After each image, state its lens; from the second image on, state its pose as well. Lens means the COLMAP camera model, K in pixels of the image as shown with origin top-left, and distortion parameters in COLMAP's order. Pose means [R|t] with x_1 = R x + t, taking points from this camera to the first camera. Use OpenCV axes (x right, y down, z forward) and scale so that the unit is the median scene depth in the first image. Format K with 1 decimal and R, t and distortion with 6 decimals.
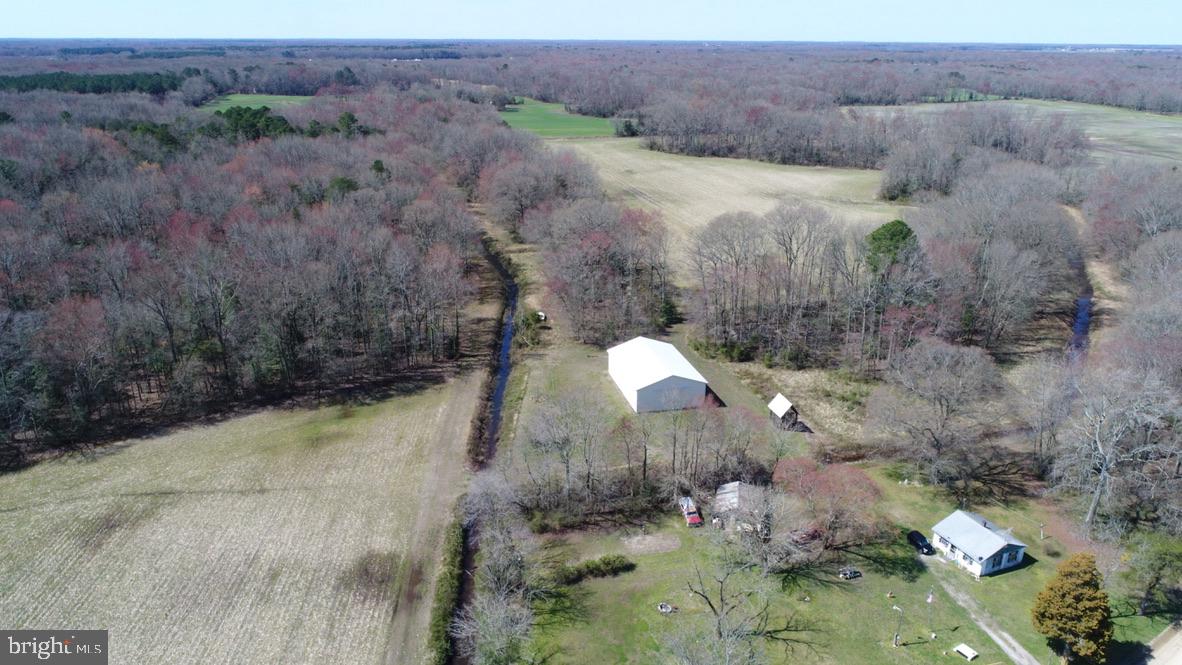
lens RADIAL K [[800.9, 0, 591.0], [0, 800.9, 332.5], [0, 0, 1]] dist [-0.009235, 0.004477]
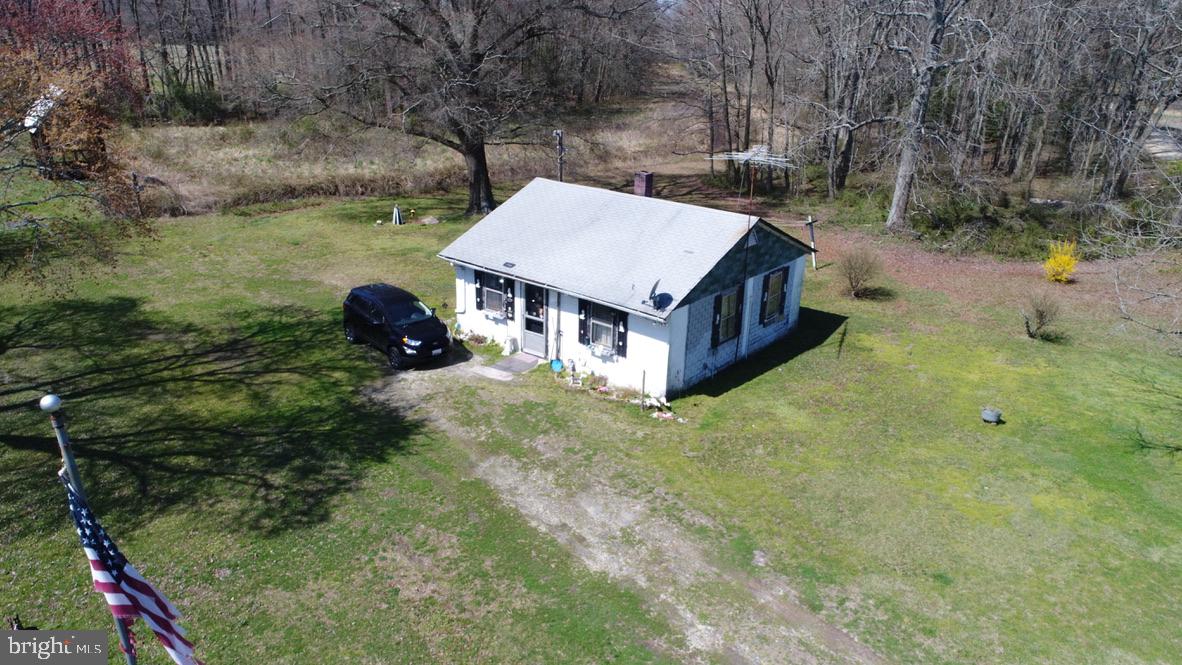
lens RADIAL K [[800.9, 0, 591.0], [0, 800.9, 332.5], [0, 0, 1]] dist [-0.009235, 0.004477]
pose [[0.888177, -0.146896, 0.435388, 0.379086], [0.142638, 0.988855, 0.042653, 0.273475], [-0.436801, 0.024220, 0.899232, 0.815528]]
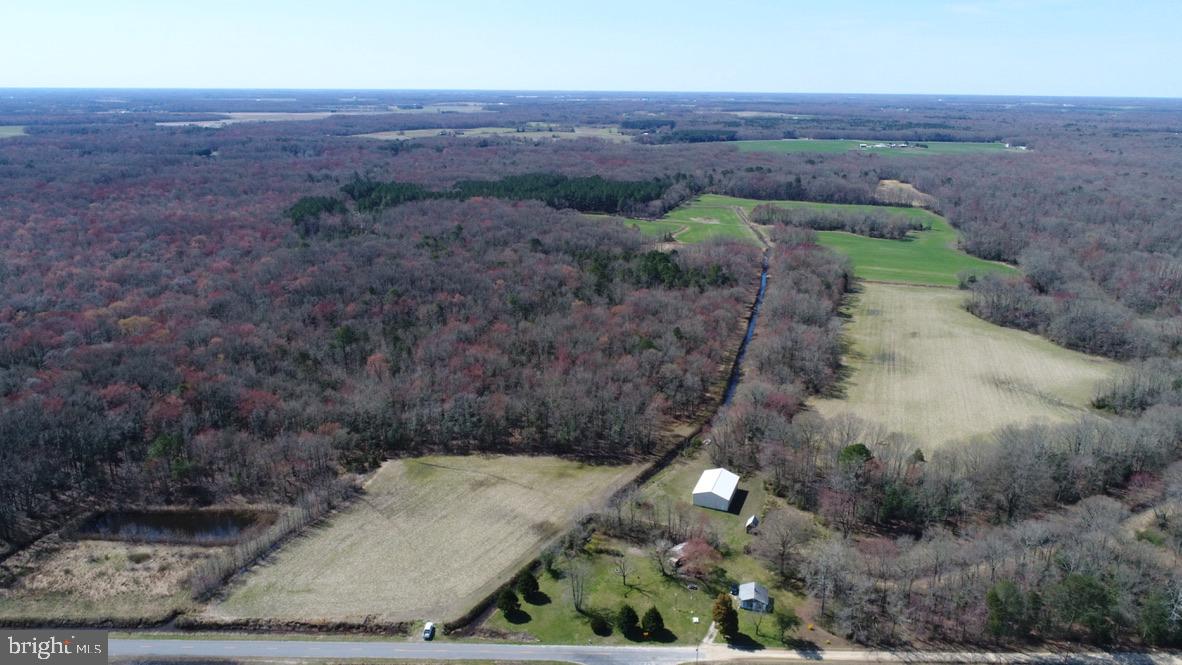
lens RADIAL K [[800.9, 0, 591.0], [0, 800.9, 332.5], [0, 0, 1]] dist [-0.009235, 0.004477]
pose [[0.814465, 0.176955, -0.552569, 1.311074], [-0.206645, 0.978377, 0.008729, -0.431001], [0.542166, 0.107076, 0.833421, -1.335192]]
